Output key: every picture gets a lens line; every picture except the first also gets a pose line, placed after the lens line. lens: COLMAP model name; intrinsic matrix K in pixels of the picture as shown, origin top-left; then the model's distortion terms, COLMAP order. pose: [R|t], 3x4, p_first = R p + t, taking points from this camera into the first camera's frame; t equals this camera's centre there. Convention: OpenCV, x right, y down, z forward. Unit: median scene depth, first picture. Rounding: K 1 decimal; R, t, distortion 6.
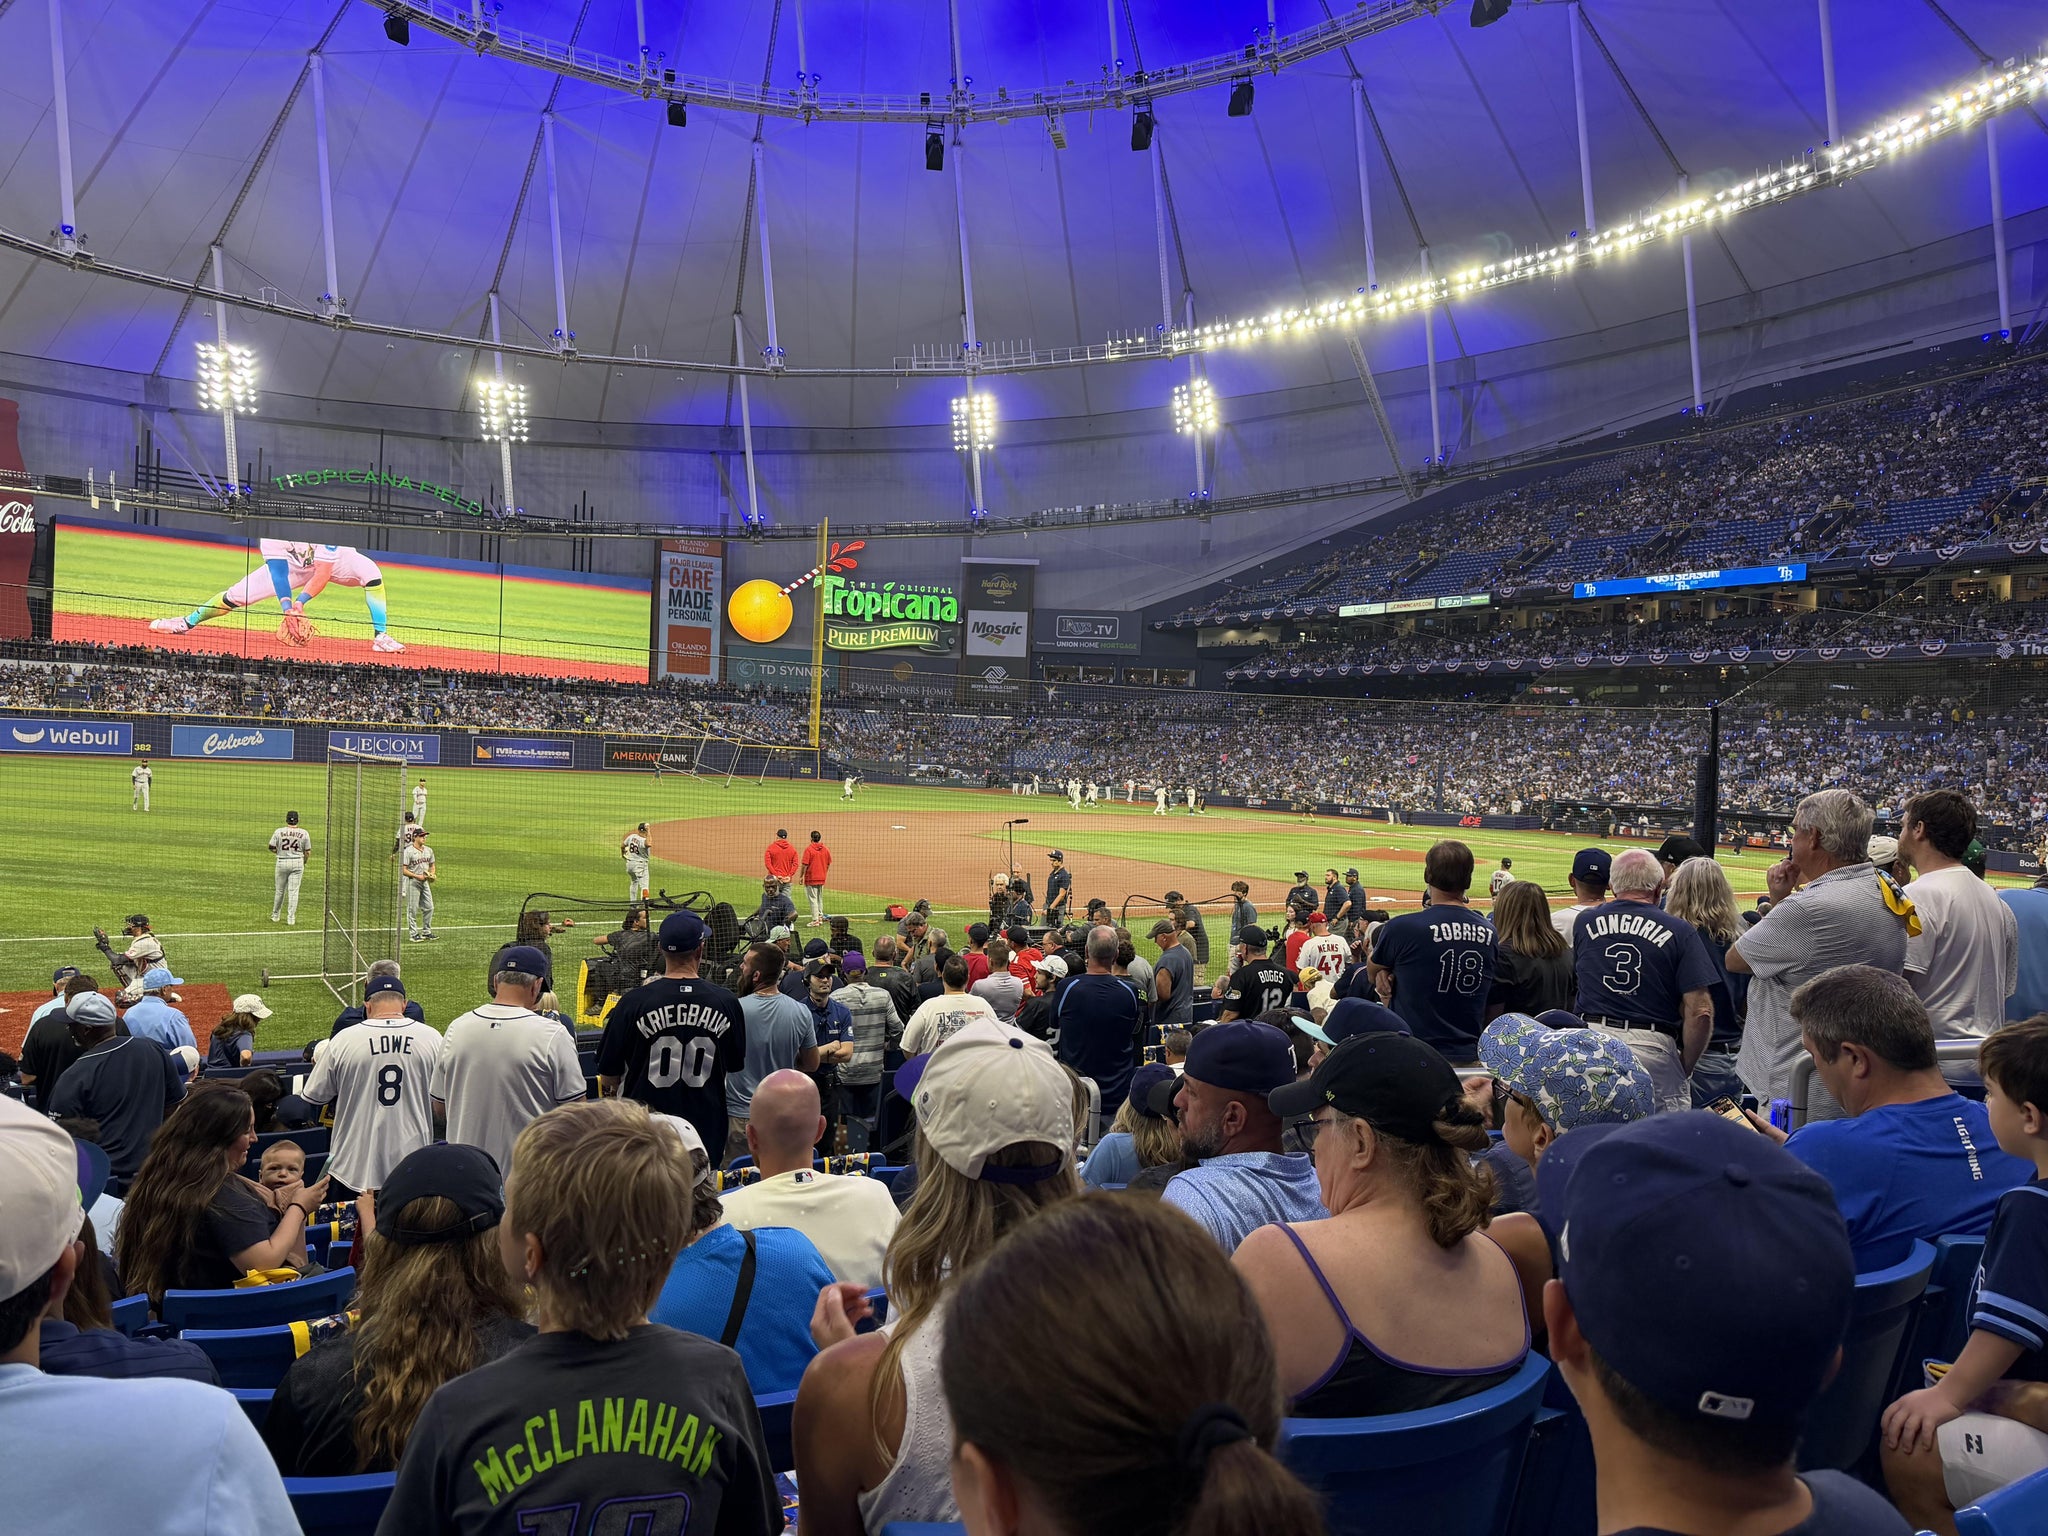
lens RADIAL K [[1400.8, 0, 1035.0], [0, 1400.8, 791.7], [0, 0, 1]] dist [0.046109, -0.062598]
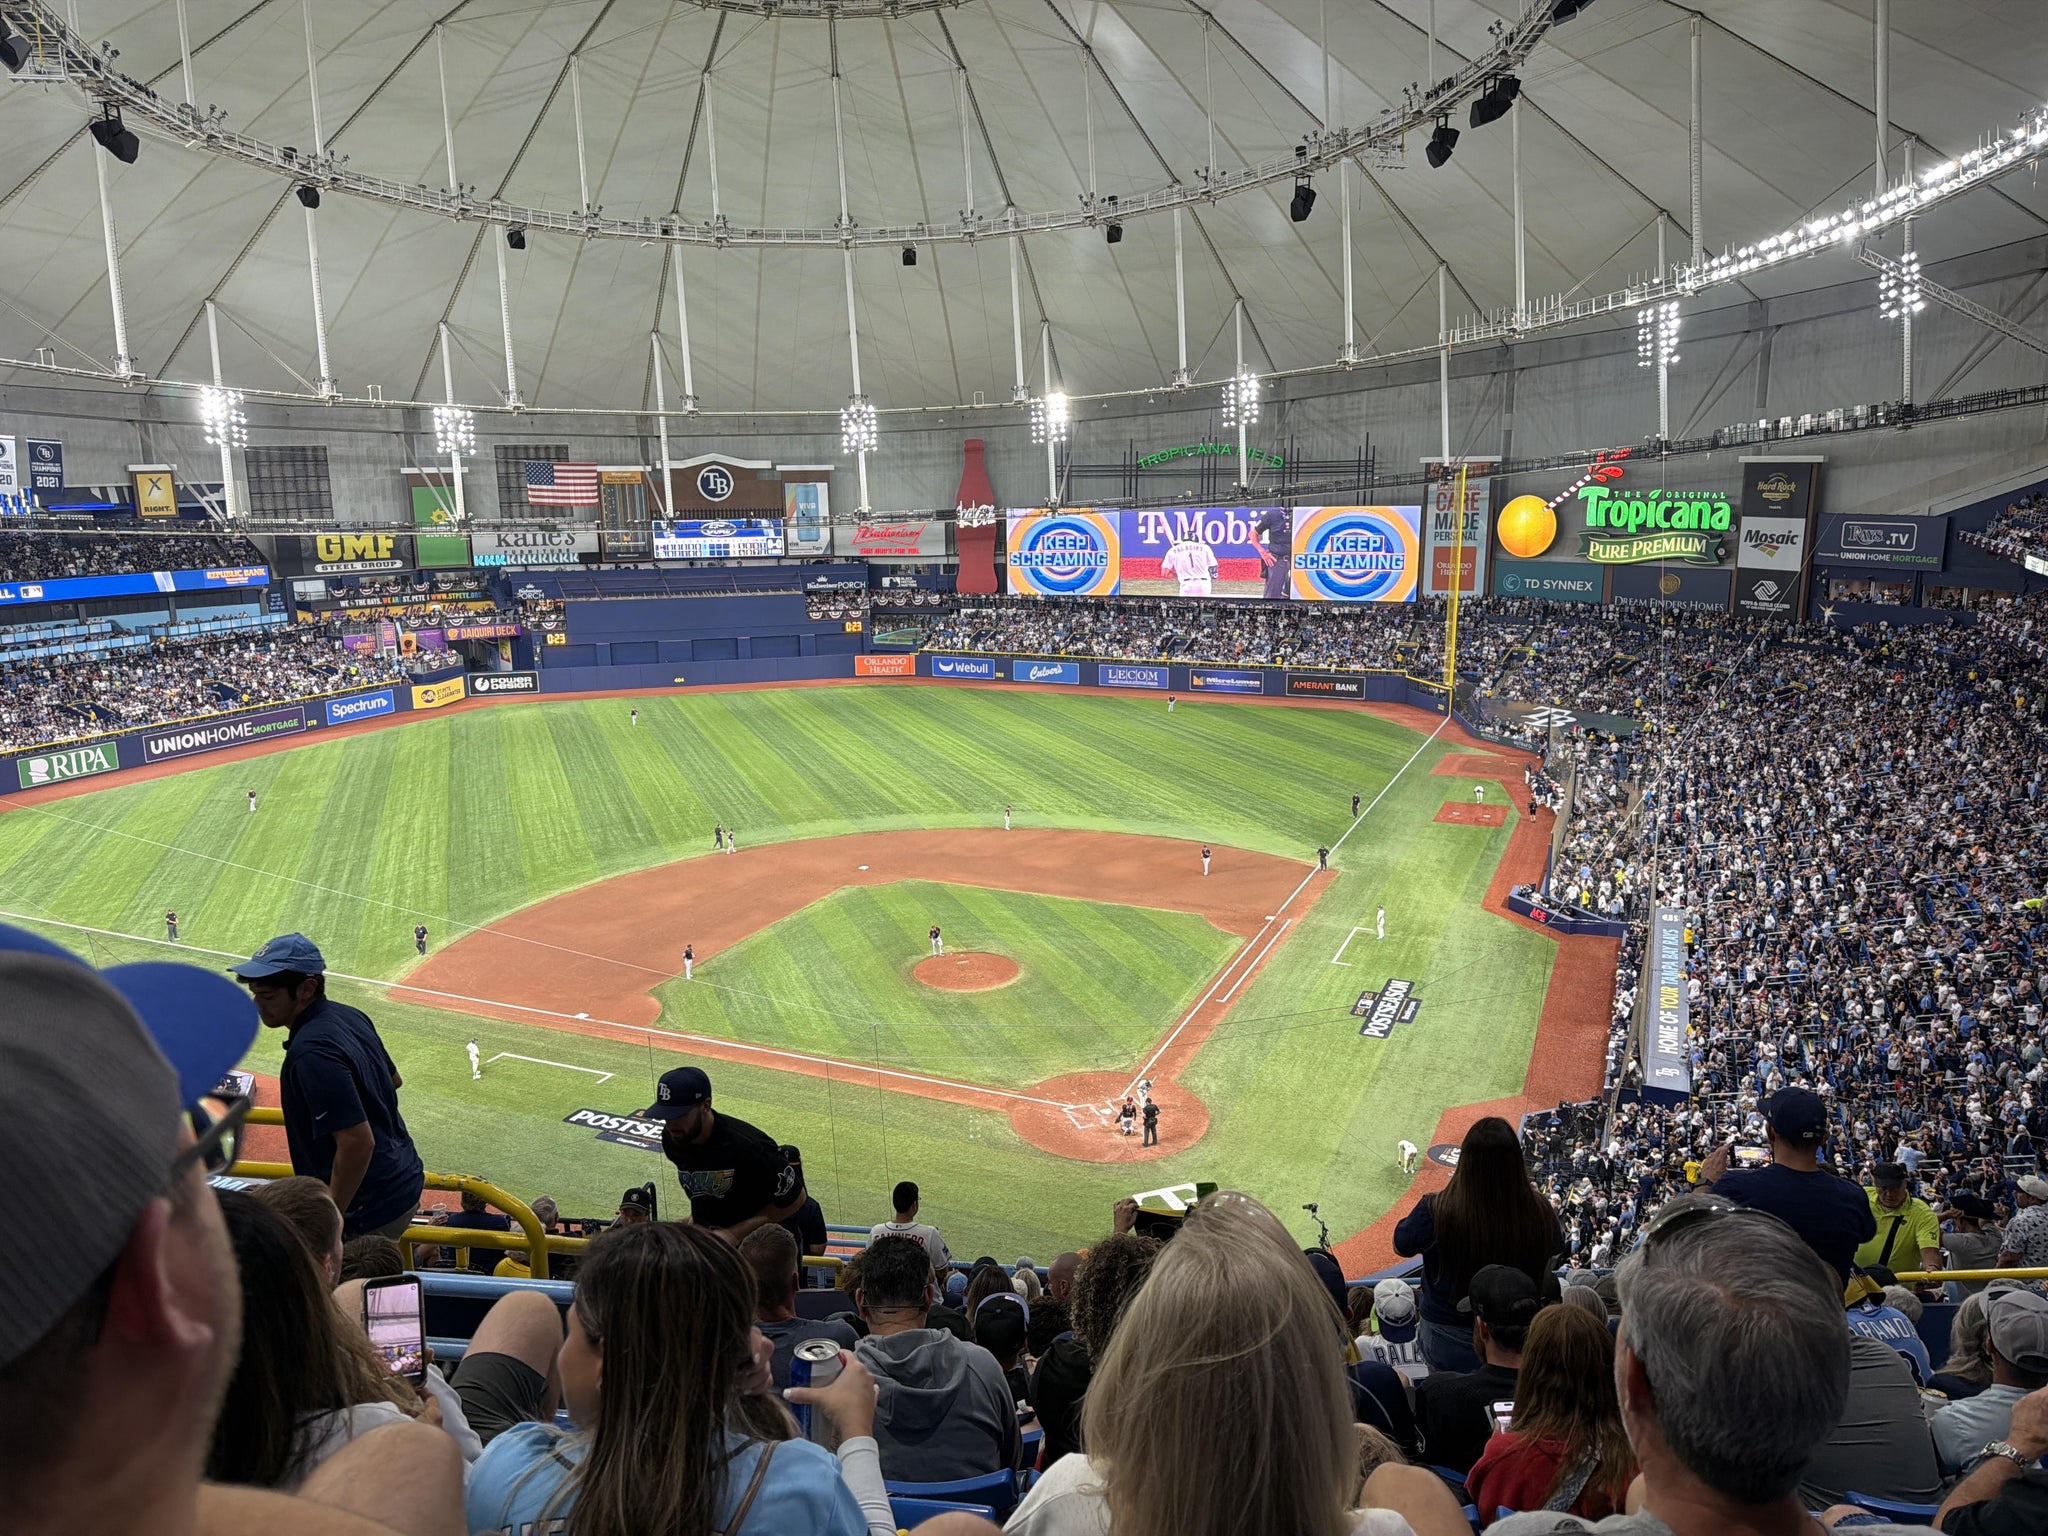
lens RADIAL K [[1435.8, 0, 1016.4], [0, 1435.8, 772.3], [0, 0, 1]] dist [0.073703, -0.105994]
pose [[0.546394, 0.129944, -0.827386, 0.506665], [0.012739, 0.986487, 0.163344, -0.131577], [0.837431, -0.099791, 0.537355, 0.107229]]
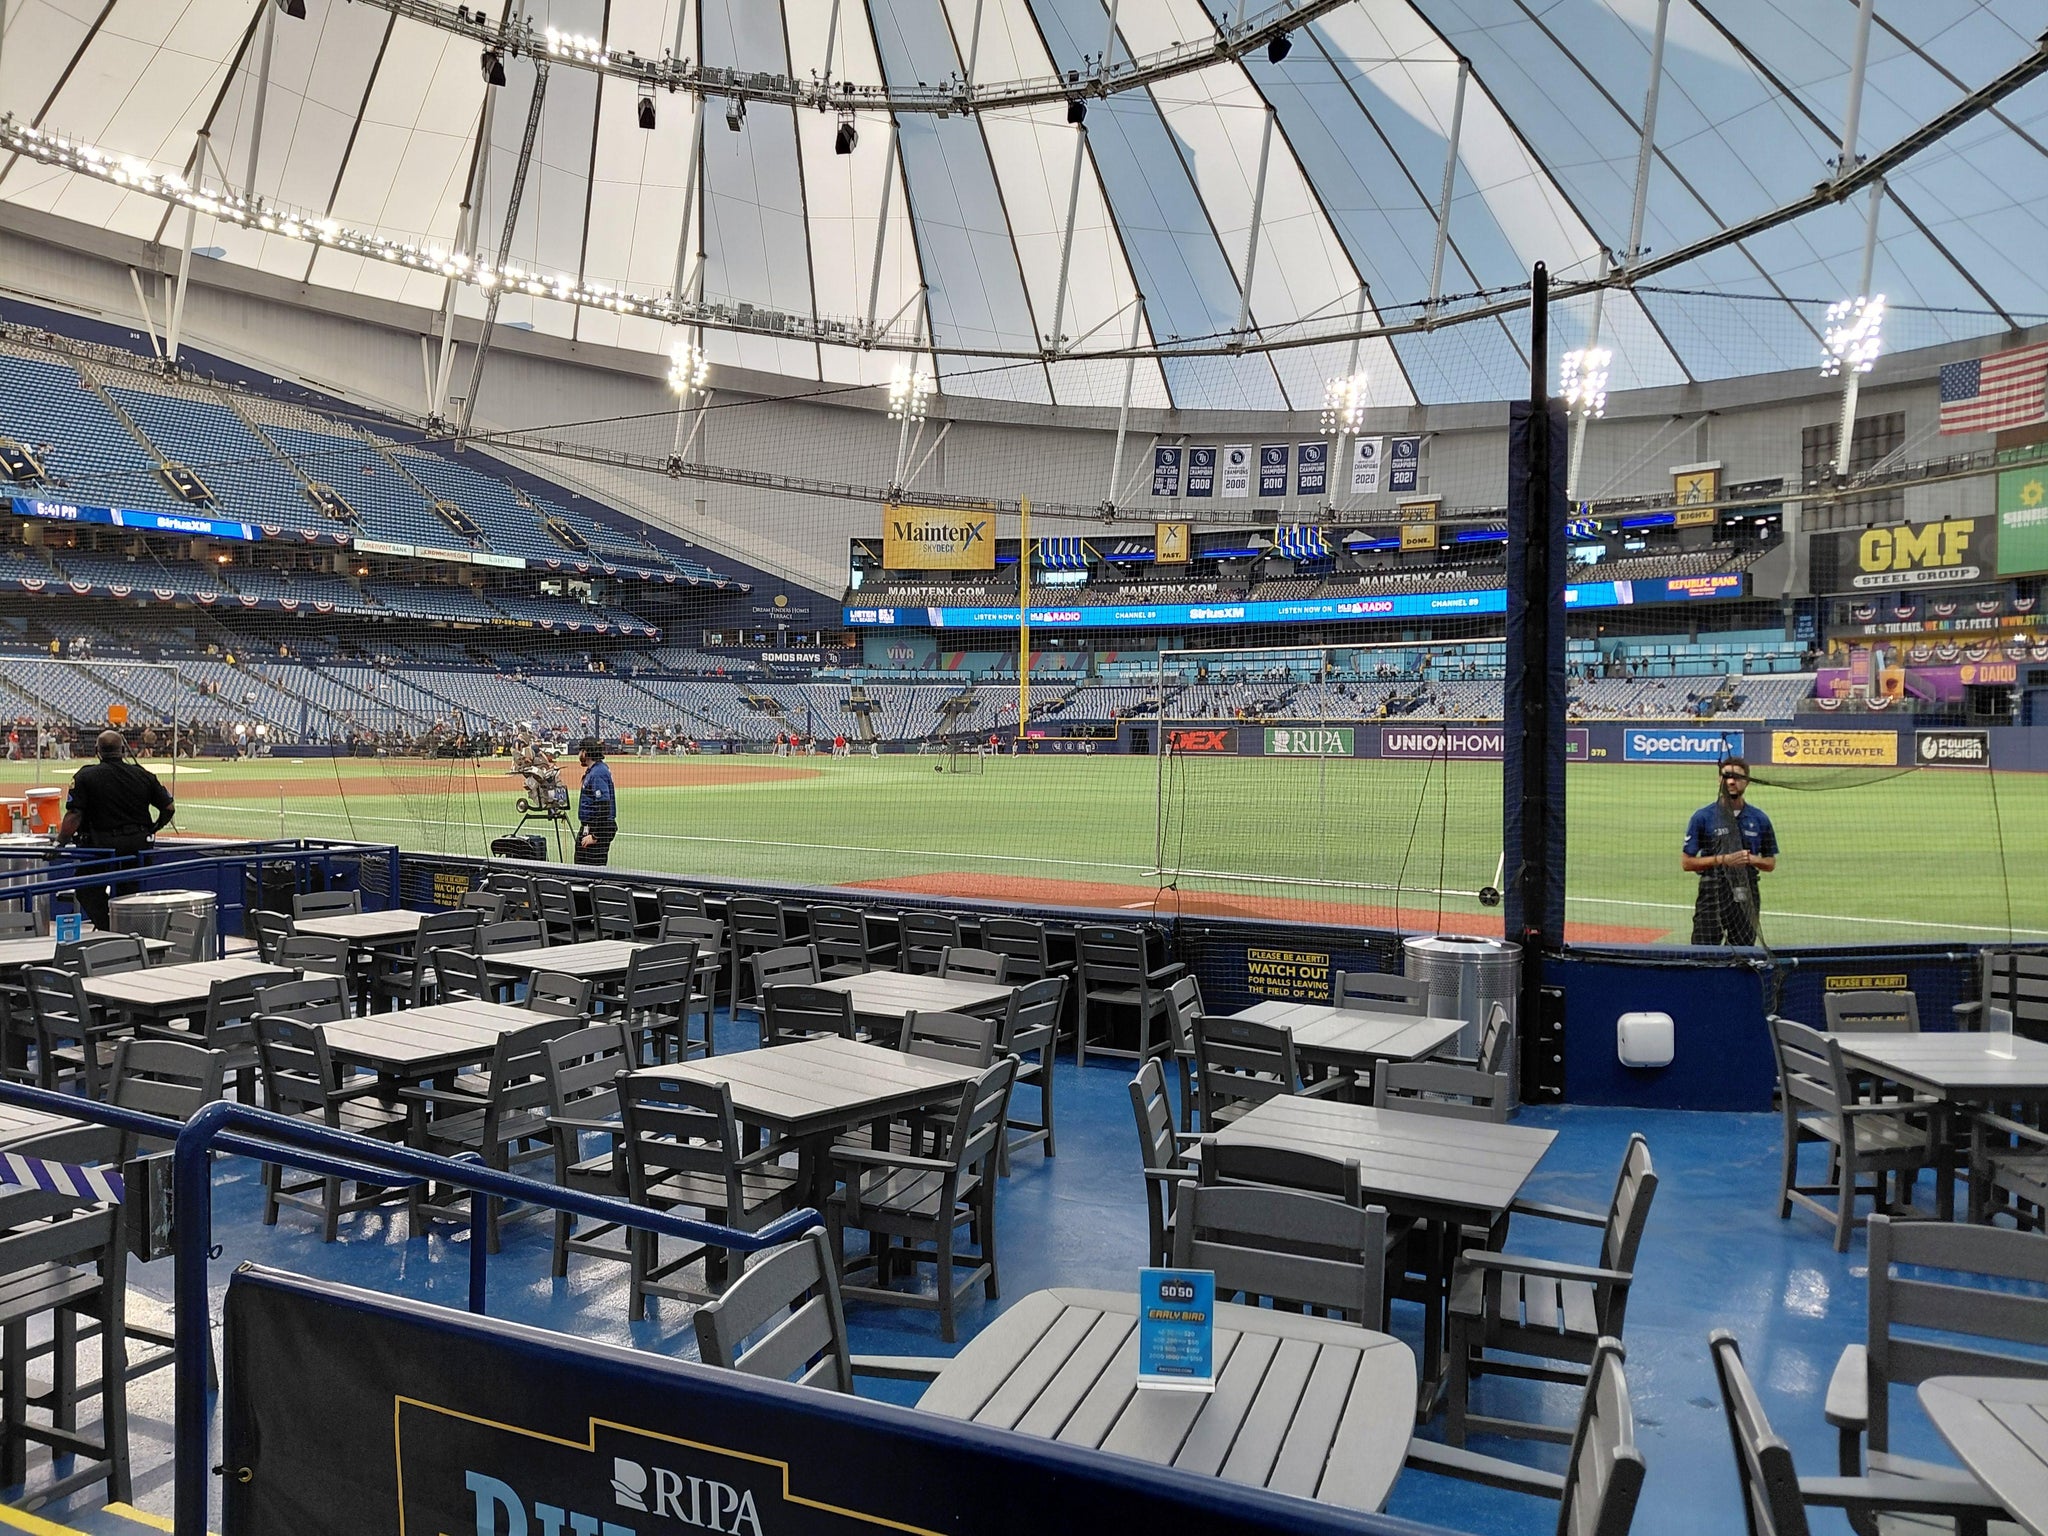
lens RADIAL K [[1509.7, 0, 1023.8], [0, 1509.7, 746.8], [0, 0, 1]] dist [0.028490, -0.068424]
pose [[-0.928446, -0.047993, -0.368355, 0.017625], [-0.058656, 0.998120, 0.017797, -0.012627], [0.366808, 0.038130, -0.929515, 0.852003]]
